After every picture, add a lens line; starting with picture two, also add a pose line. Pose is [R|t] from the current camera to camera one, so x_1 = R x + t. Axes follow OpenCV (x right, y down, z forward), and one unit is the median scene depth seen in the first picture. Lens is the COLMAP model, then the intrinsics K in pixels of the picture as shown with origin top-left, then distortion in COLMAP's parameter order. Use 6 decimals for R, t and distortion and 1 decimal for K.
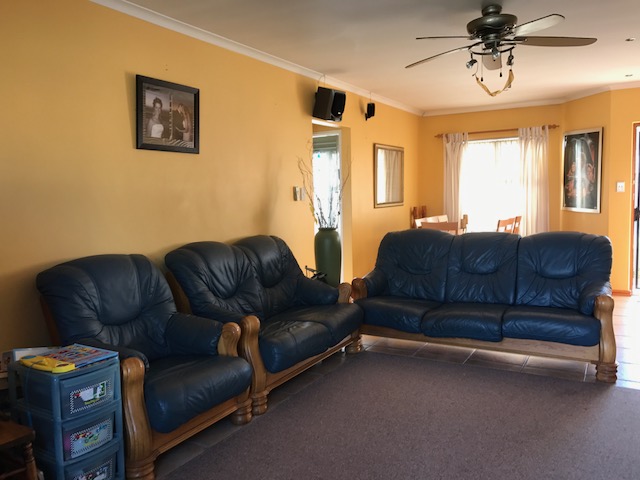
lens RADIAL K [[531.2, 0, 321.3], [0, 531.2, 230.0], [0, 0, 1]] dist [0.048689, -0.048542]
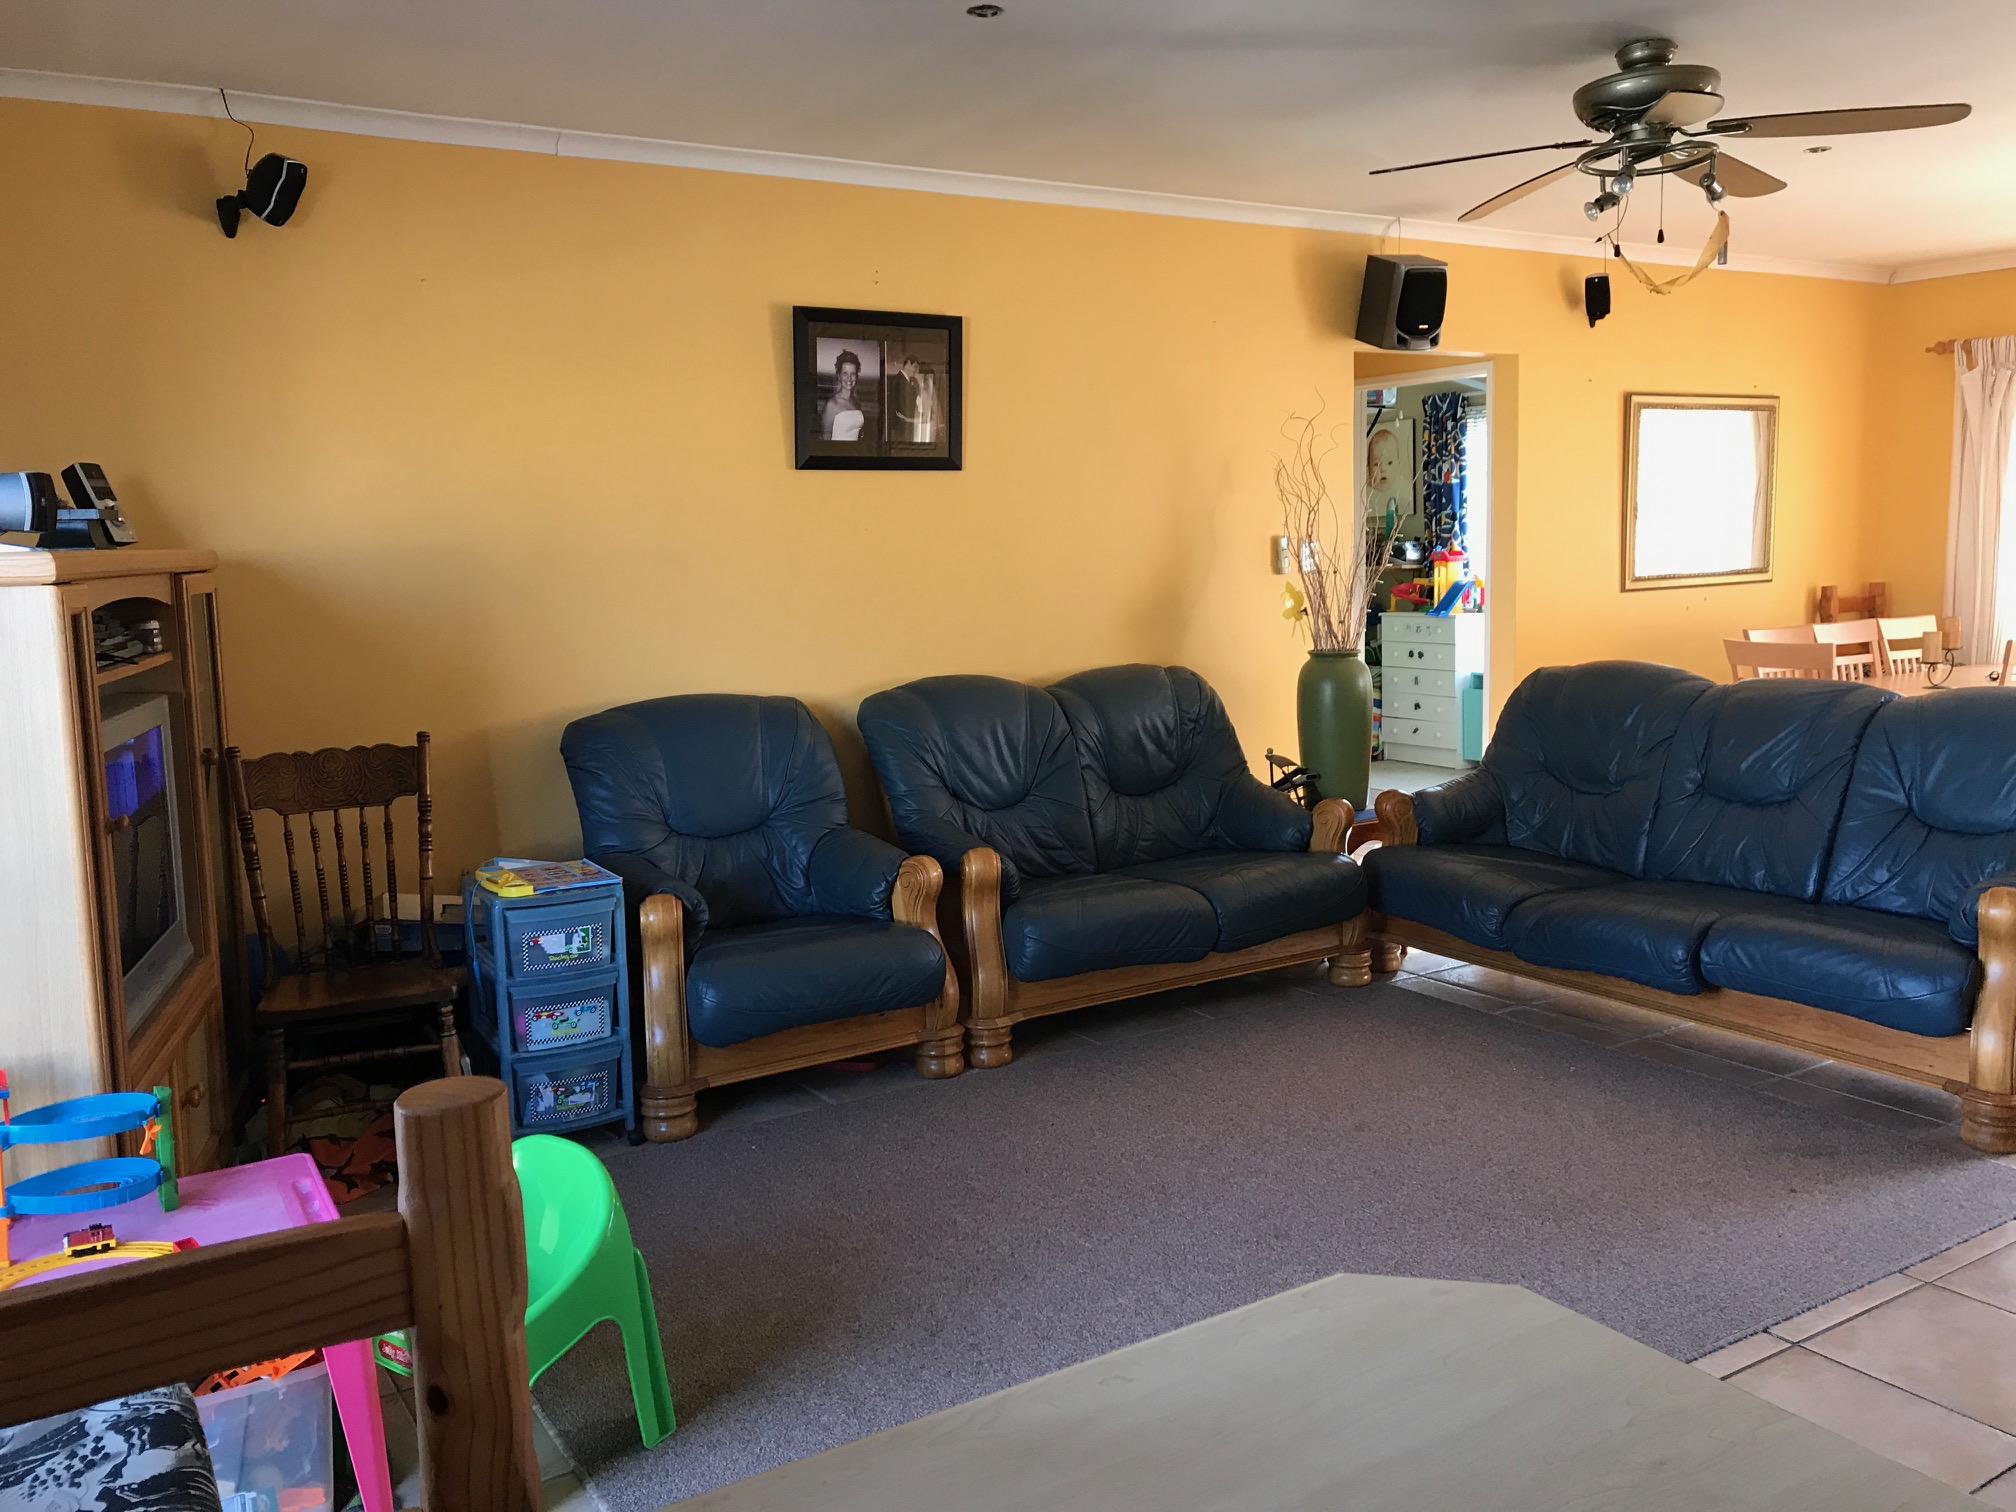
lens RADIAL K [[1673.3, 0, 1007.0], [0, 1673.3, 716.6], [0, 0, 1]] dist [0.048689, -0.048542]
pose [[0.882159, 0.051865, -0.468087, 0.415868], [-0.027624, 0.997905, 0.058508, -0.023078], [0.470141, -0.038683, 0.881743, -0.164240]]
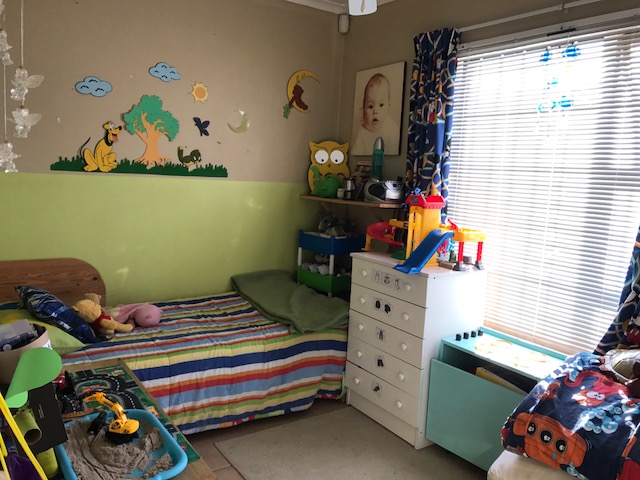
lens RADIAL K [[531.2, 0, 320.8], [0, 531.2, 237.7], [0, 0, 1]] dist [0.048689, -0.048542]
pose [[0.899458, 0.129456, -0.417393, 0.019251], [-0.105476, 0.991188, 0.080125, -0.119280], [0.424088, -0.028044, 0.905187, 1.526103]]
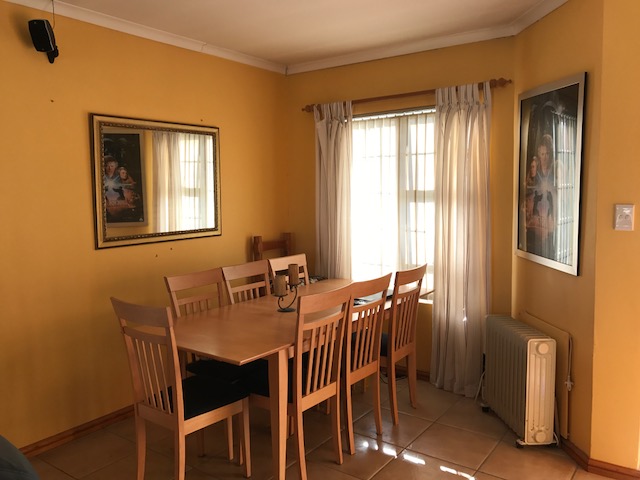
lens RADIAL K [[531.2, 0, 315.5], [0, 531.2, 237.2], [0, 0, 1]] dist [0.048689, -0.048542]
pose [[0.992826, 0.023300, -0.117278, 0.575996], [-0.020636, 0.999502, 0.023880, -0.109193], [0.117775, -0.021288, 0.992812, 0.874182]]
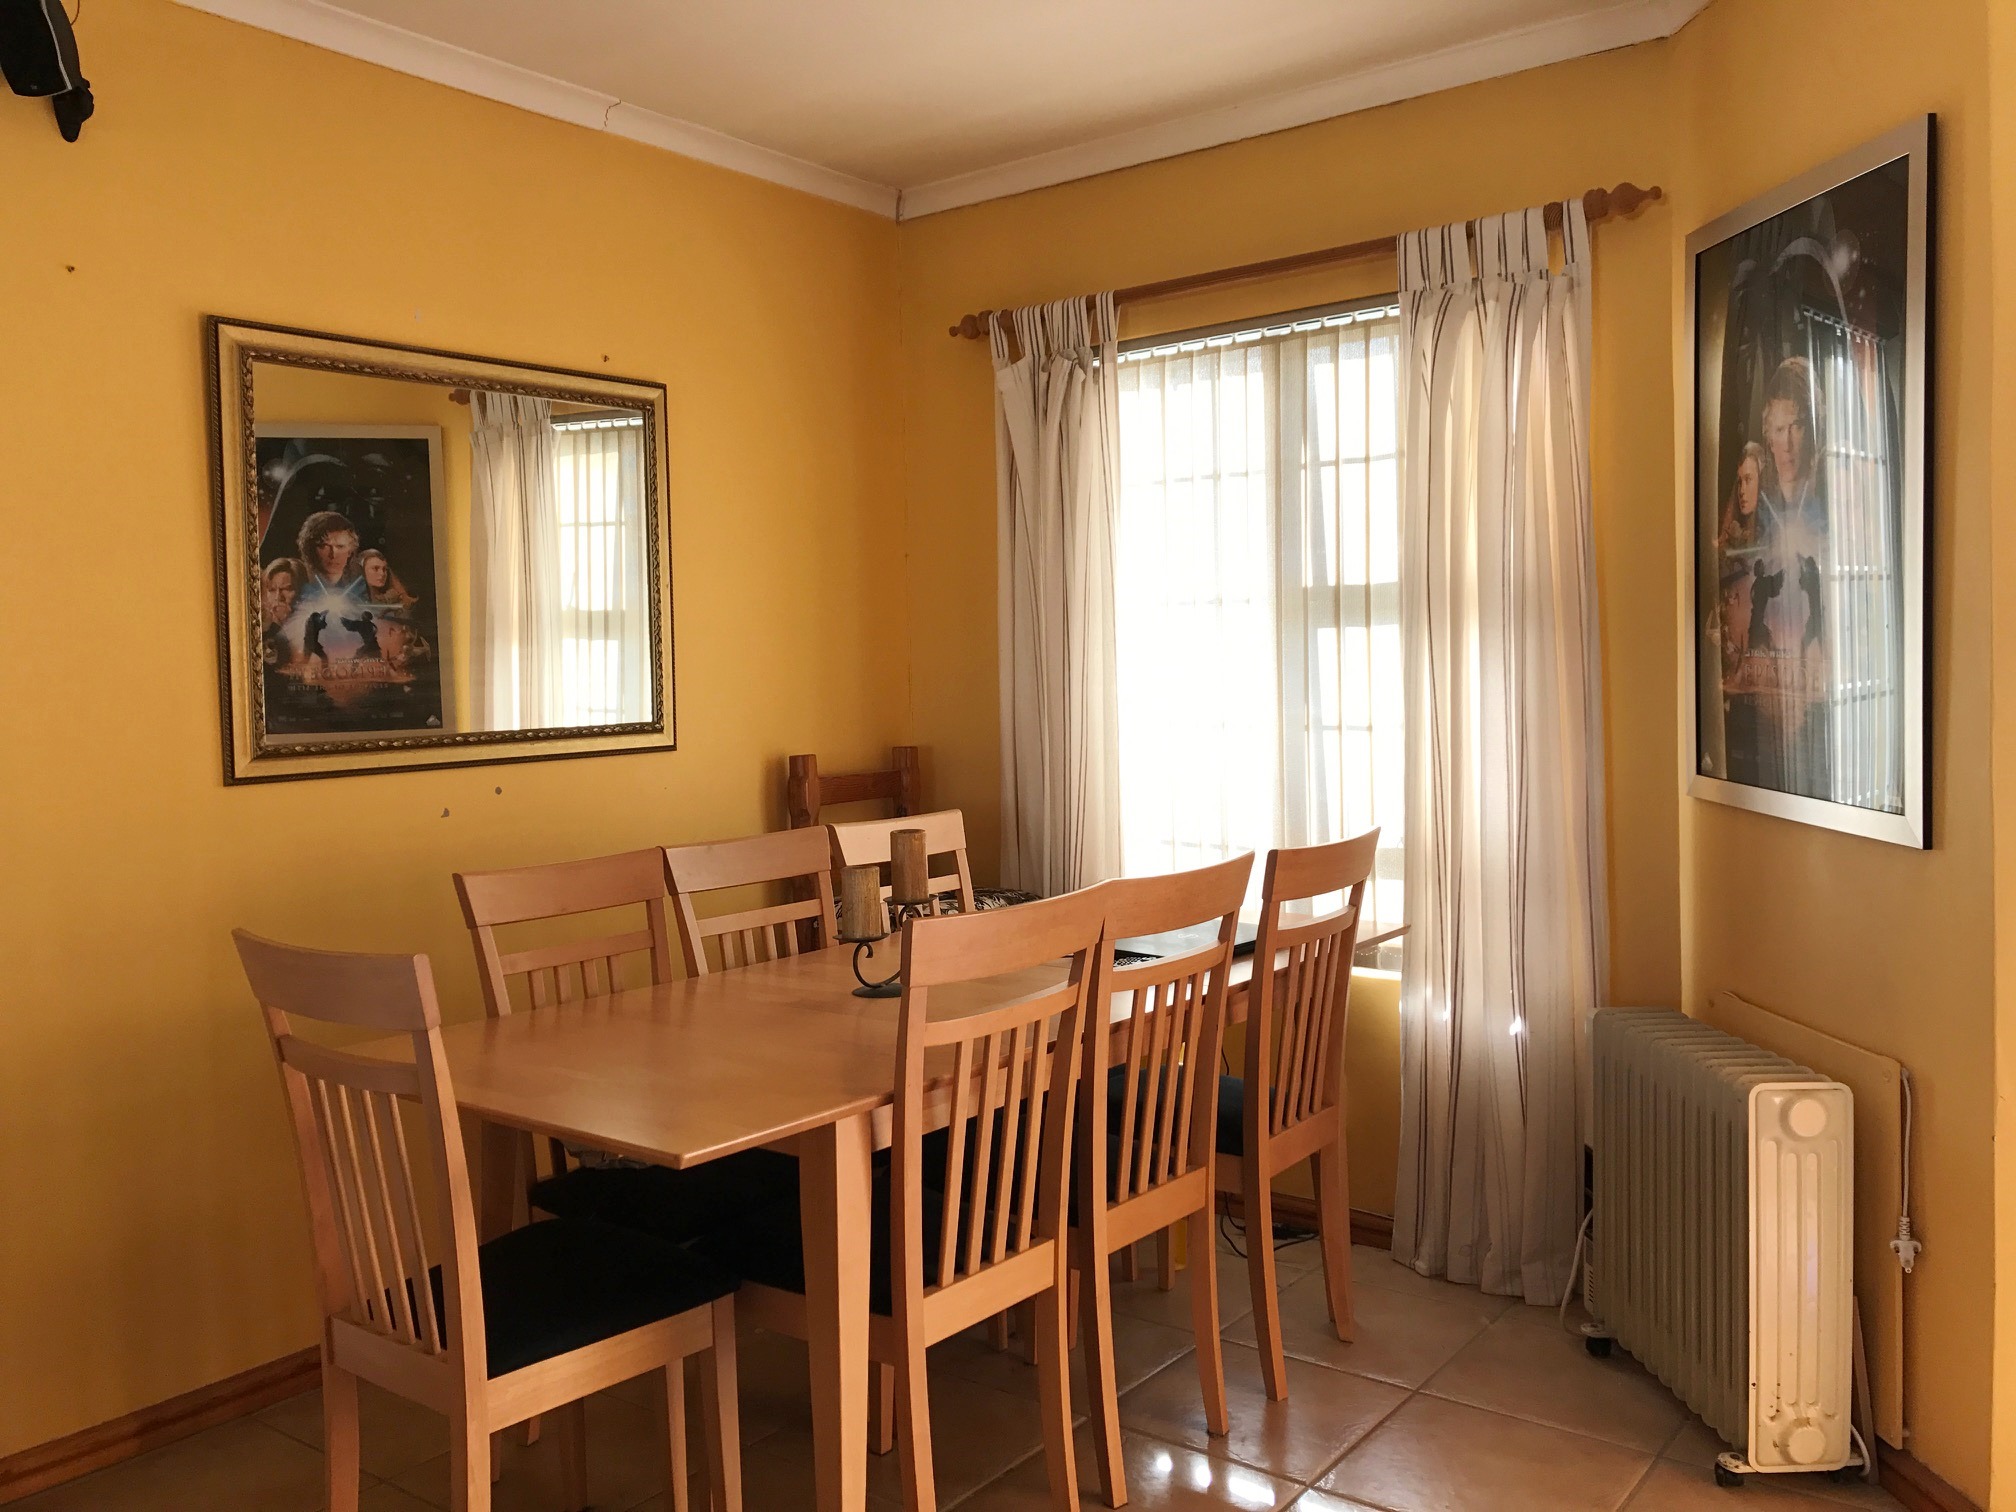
lens RADIAL K [[1673.3, 0, 988.8], [0, 1673.3, 740.6], [0, 0, 1]] dist [0.048689, -0.048542]
pose [[0.989280, 0.007906, -0.145816, 0.589378], [-0.010944, 0.999739, -0.020043, -0.073651], [0.145620, 0.021423, 0.989109, 0.953212]]
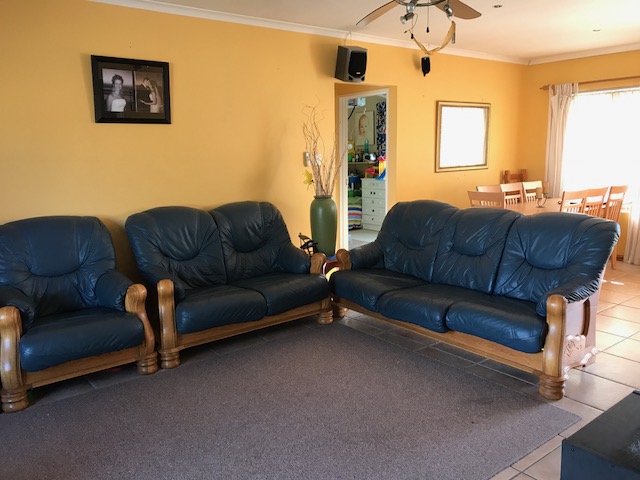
lens RADIAL K [[531.2, 0, 321.0], [0, 531.2, 230.3], [0, 0, 1]] dist [0.048689, -0.048542]
pose [[0.925050, 0.064231, -0.374376, 0.438073], [-0.029759, 0.994825, 0.097149, -0.041319], [0.378679, -0.078727, 0.922174, 0.100351]]
